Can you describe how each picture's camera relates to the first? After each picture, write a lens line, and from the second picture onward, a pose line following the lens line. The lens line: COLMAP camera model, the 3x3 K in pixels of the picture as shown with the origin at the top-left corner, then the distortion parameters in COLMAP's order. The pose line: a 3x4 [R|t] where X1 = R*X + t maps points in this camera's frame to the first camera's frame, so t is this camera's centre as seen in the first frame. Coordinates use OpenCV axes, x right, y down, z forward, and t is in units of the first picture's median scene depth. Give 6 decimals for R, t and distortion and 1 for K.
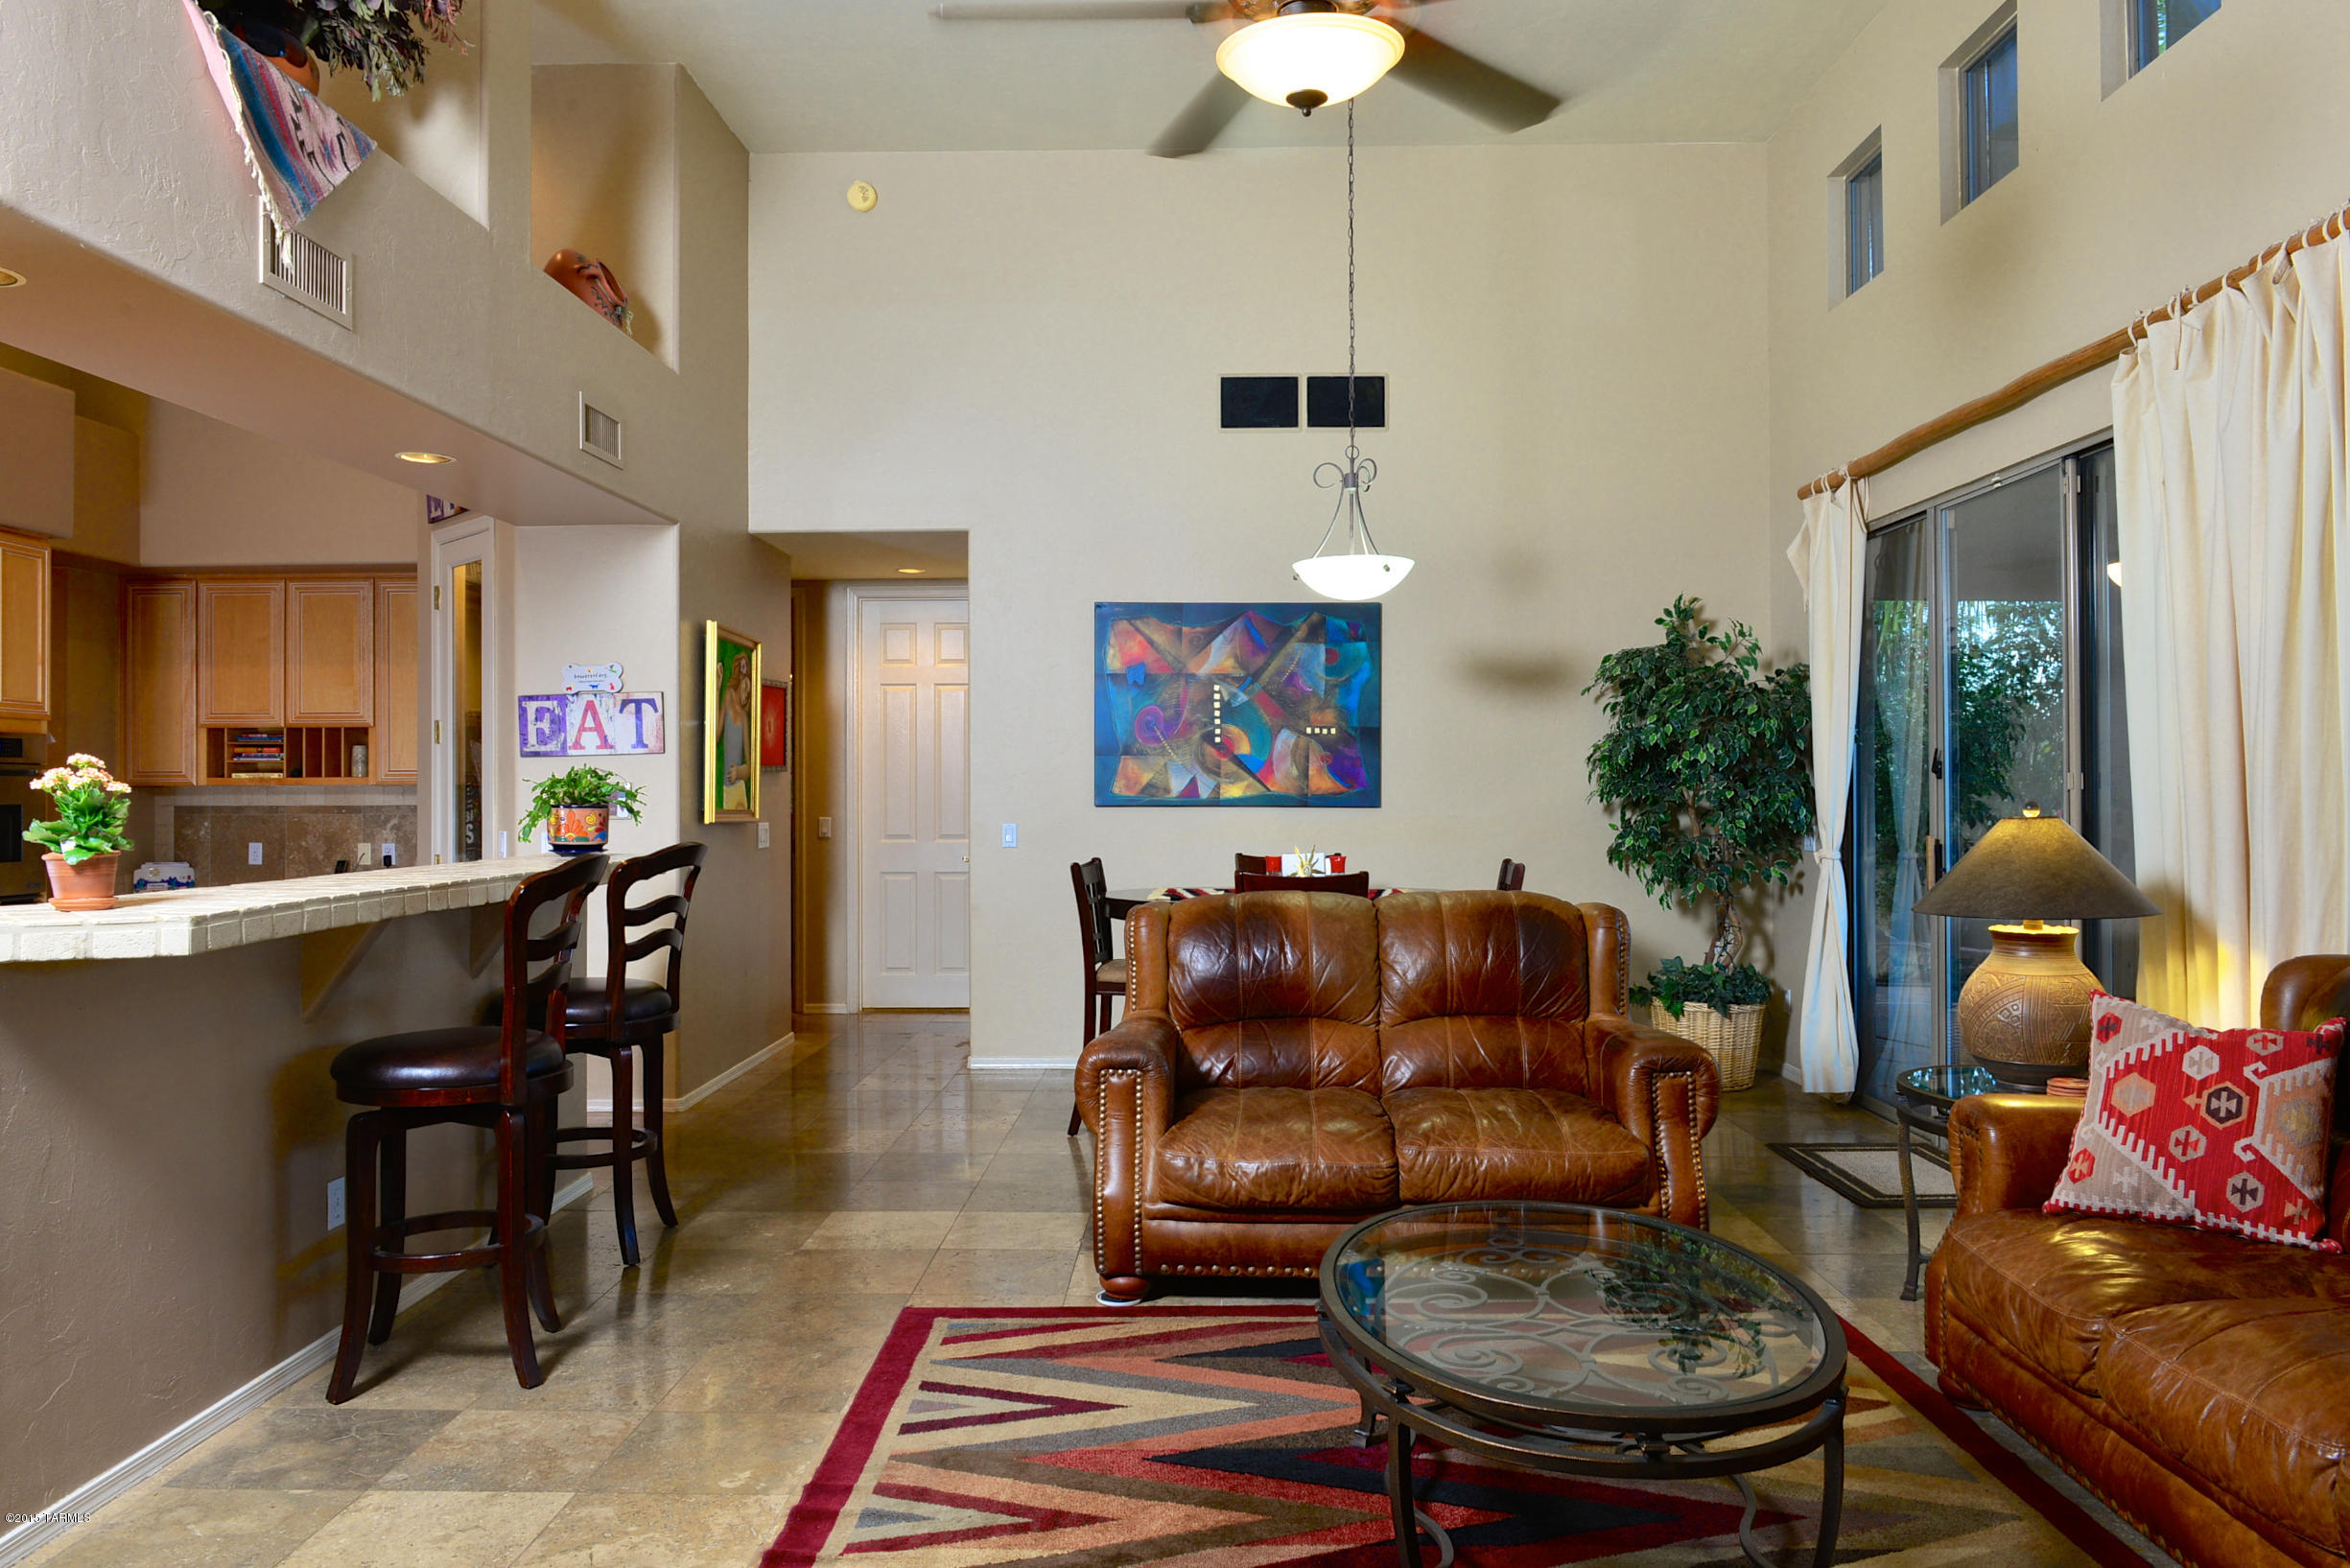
lens RADIAL K [[1618.7, 0, 1172.8], [0, 1618.7, 779.3], [0, 0, 1]] dist [-0.010437, -0.008544]
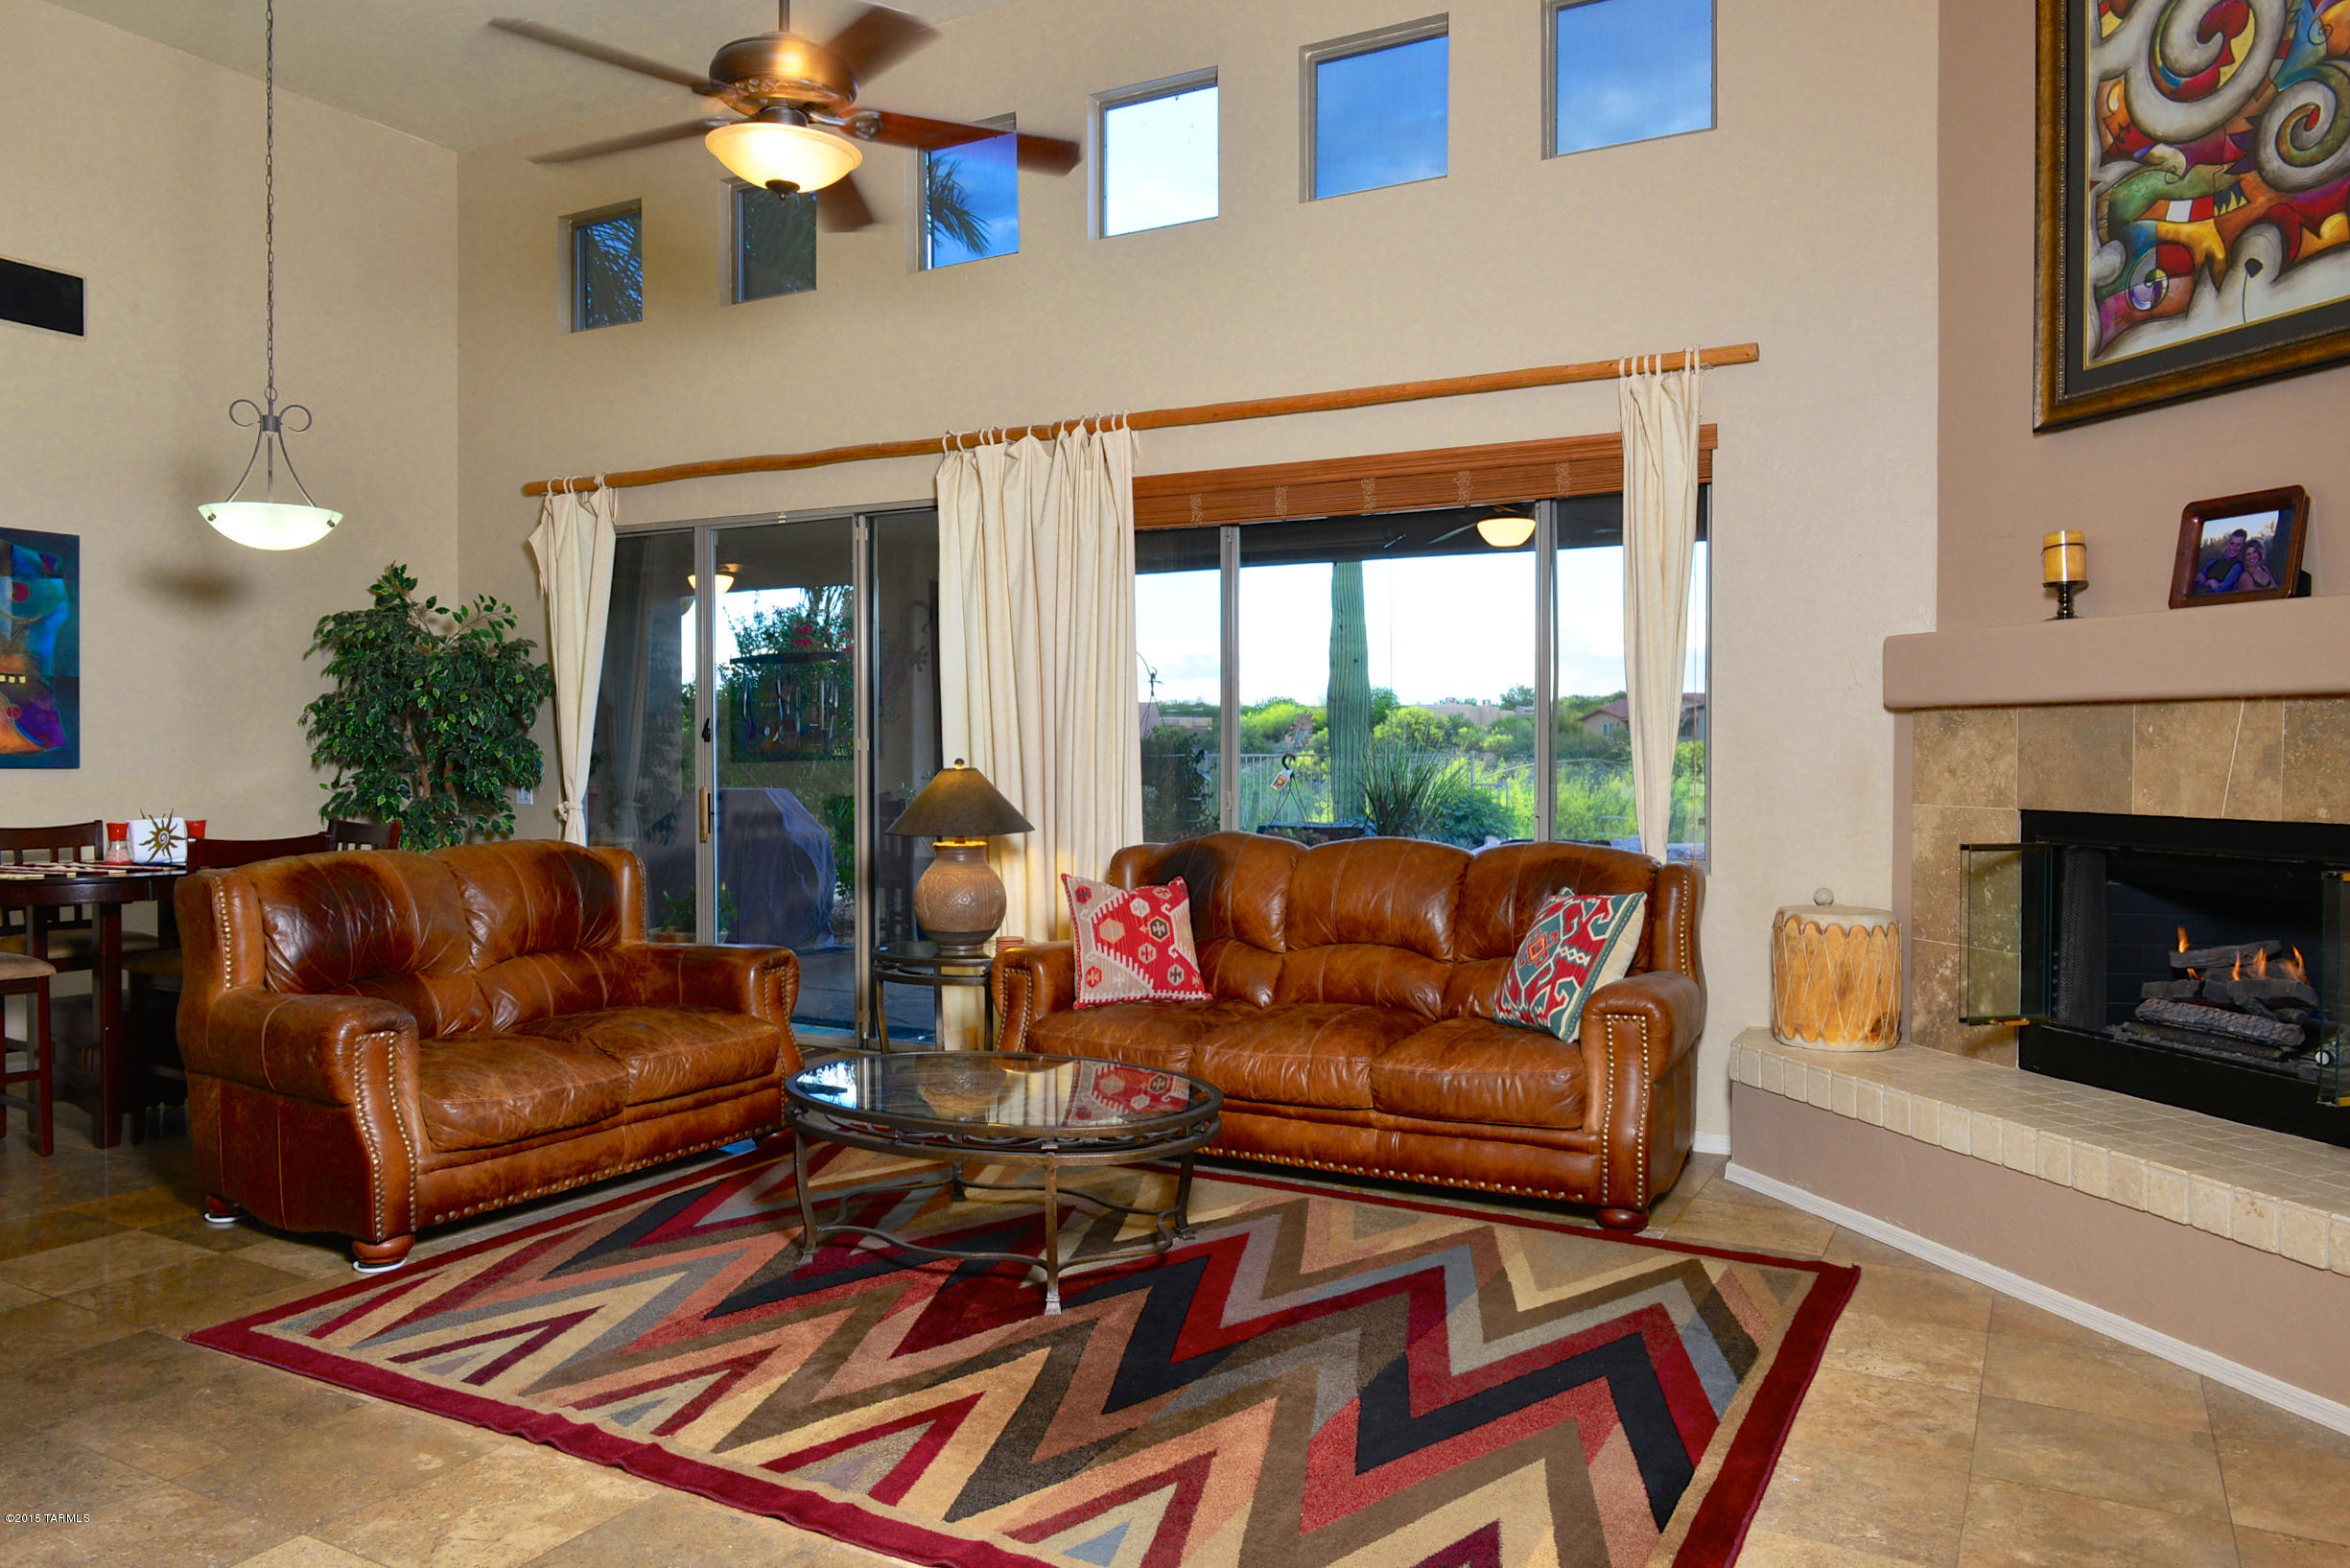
lens RADIAL K [[1609.2, 0, 1175.0], [0, 1609.2, 784.0], [0, 0, 1]] dist [-0.020524, 0.003474]
pose [[0.462980, -0.015074, 0.886241, -0.573091], [-0.008146, 0.999741, 0.021260, 0.003735], [-0.886331, -0.017063, 0.462737, 0.108354]]
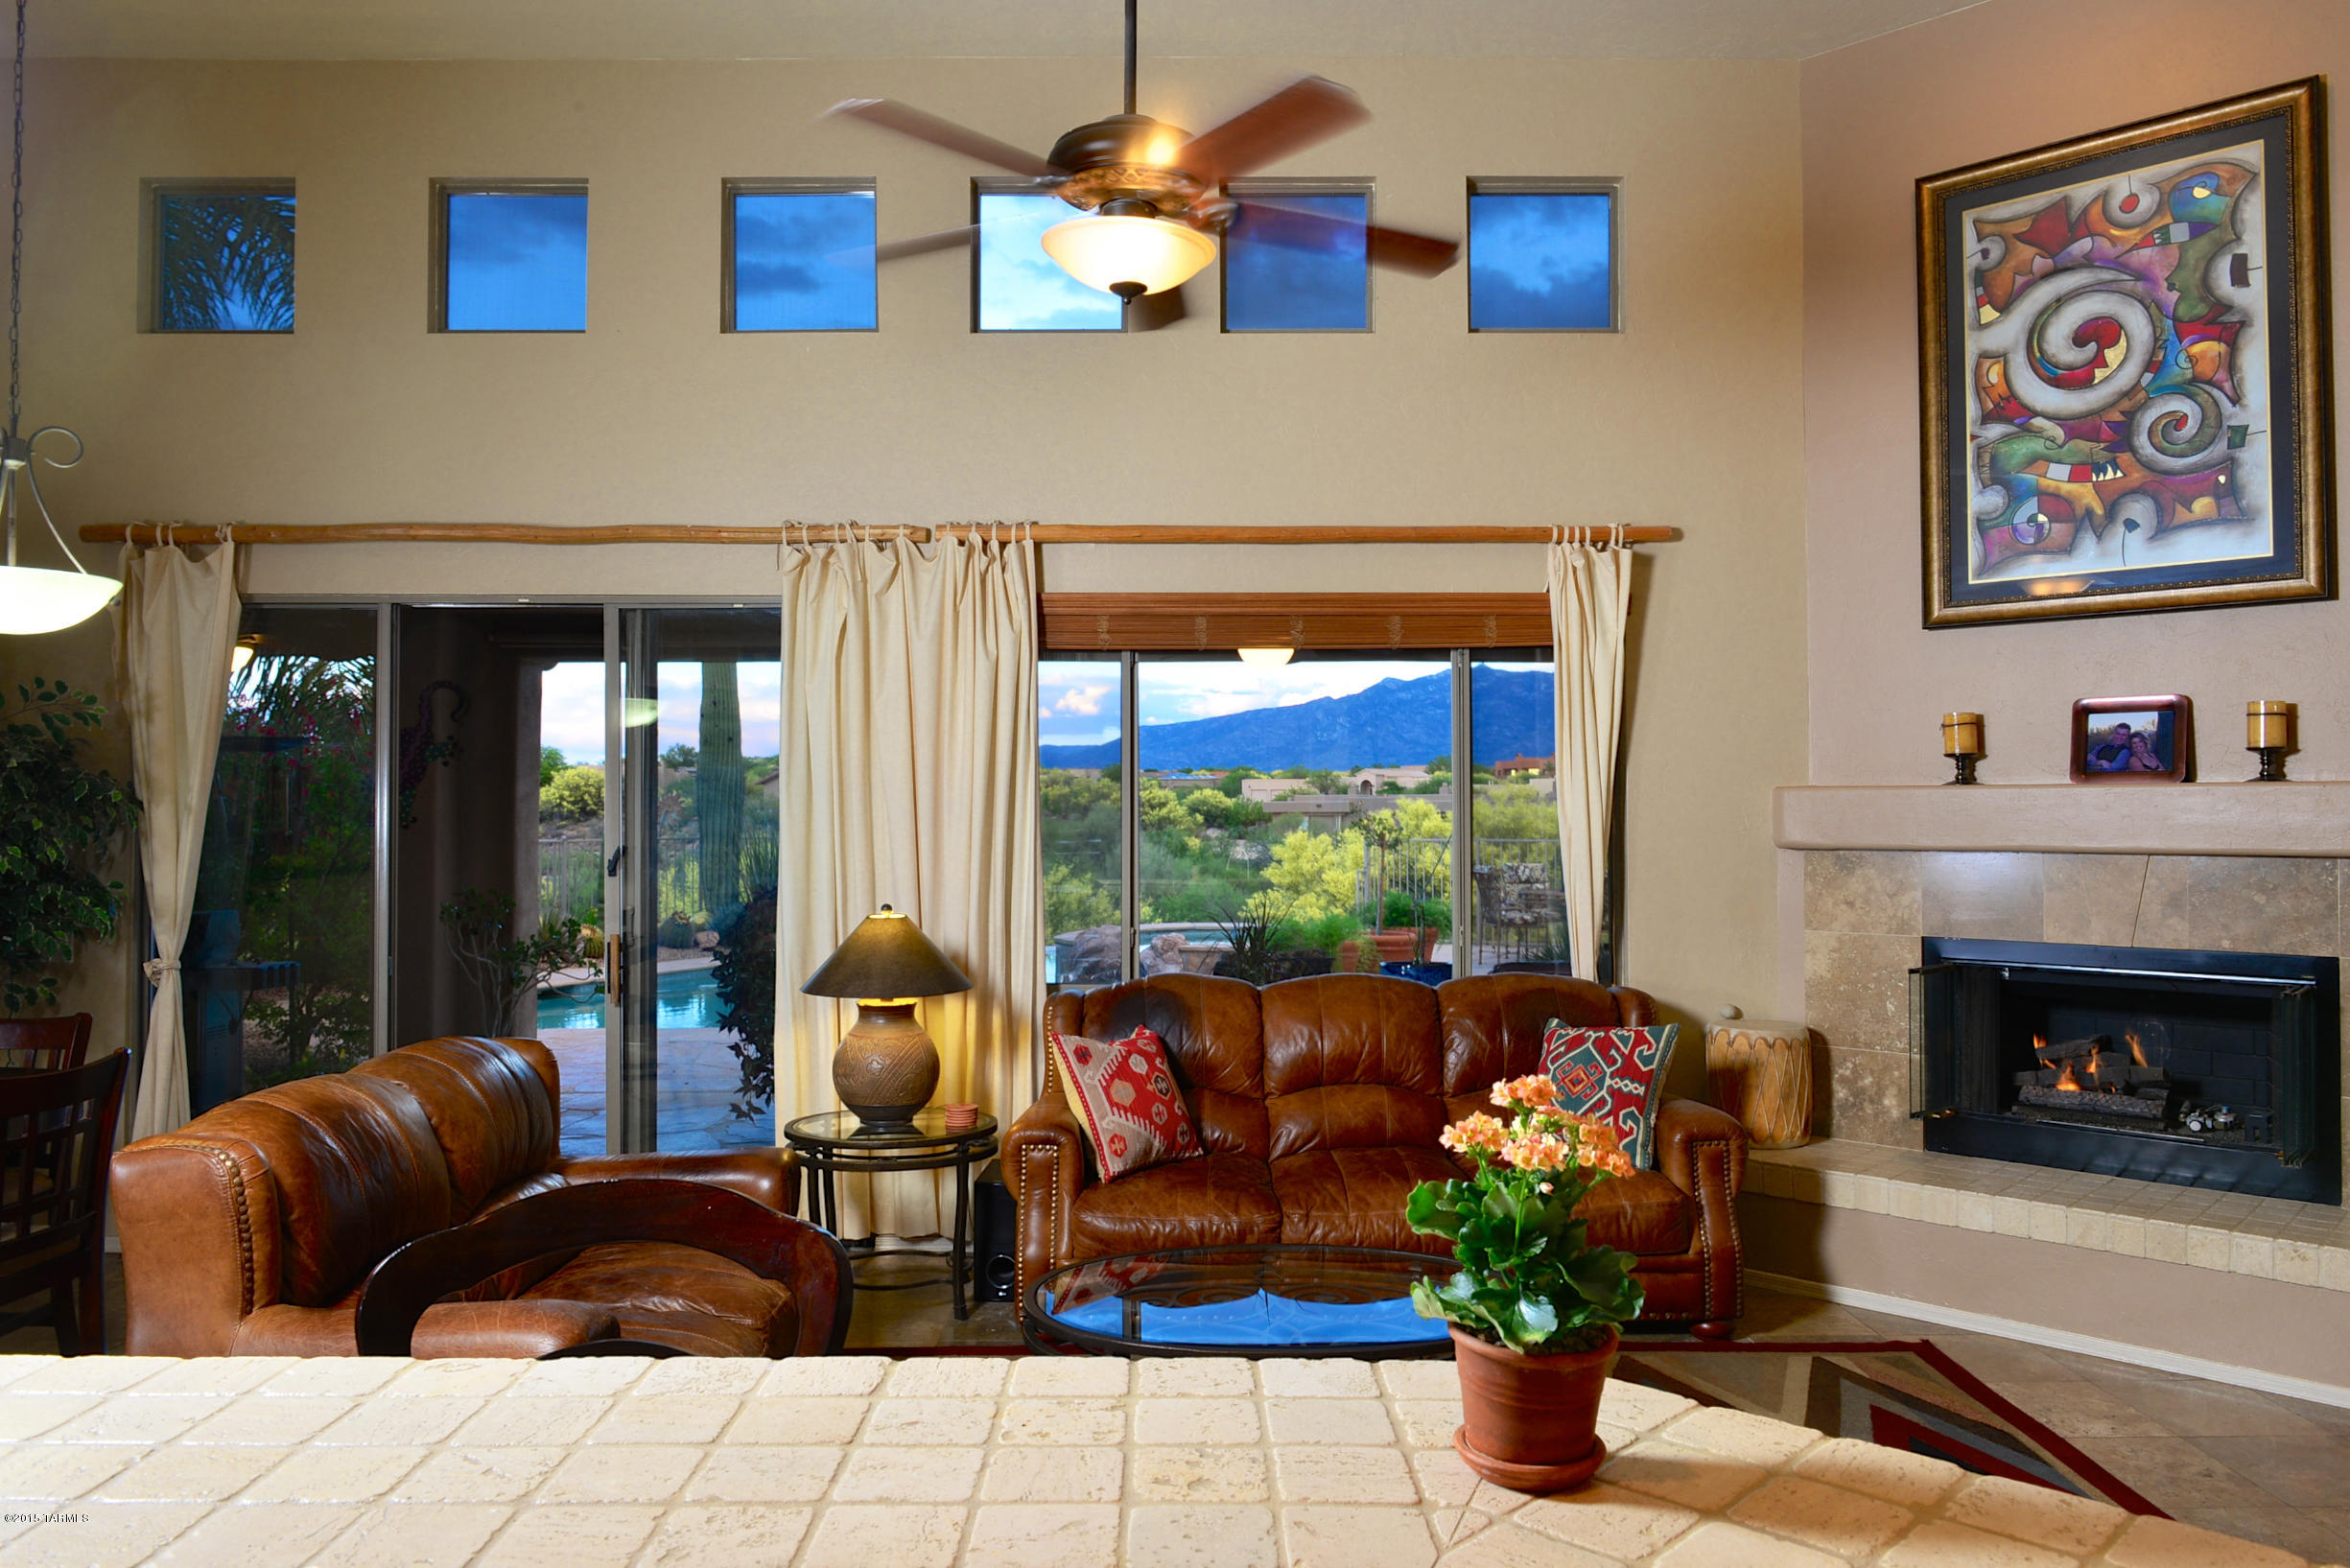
lens RADIAL K [[1618.7, 0, 1172.8], [0, 1618.7, 779.3], [0, 0, 1]] dist [-0.010437, -0.008544]
pose [[-0.031577, 0.022594, 0.999246, -0.648492], [-0.004672, 0.999730, -0.022753, -0.047842], [-0.999490, -0.005387, -0.031463, 0.663866]]
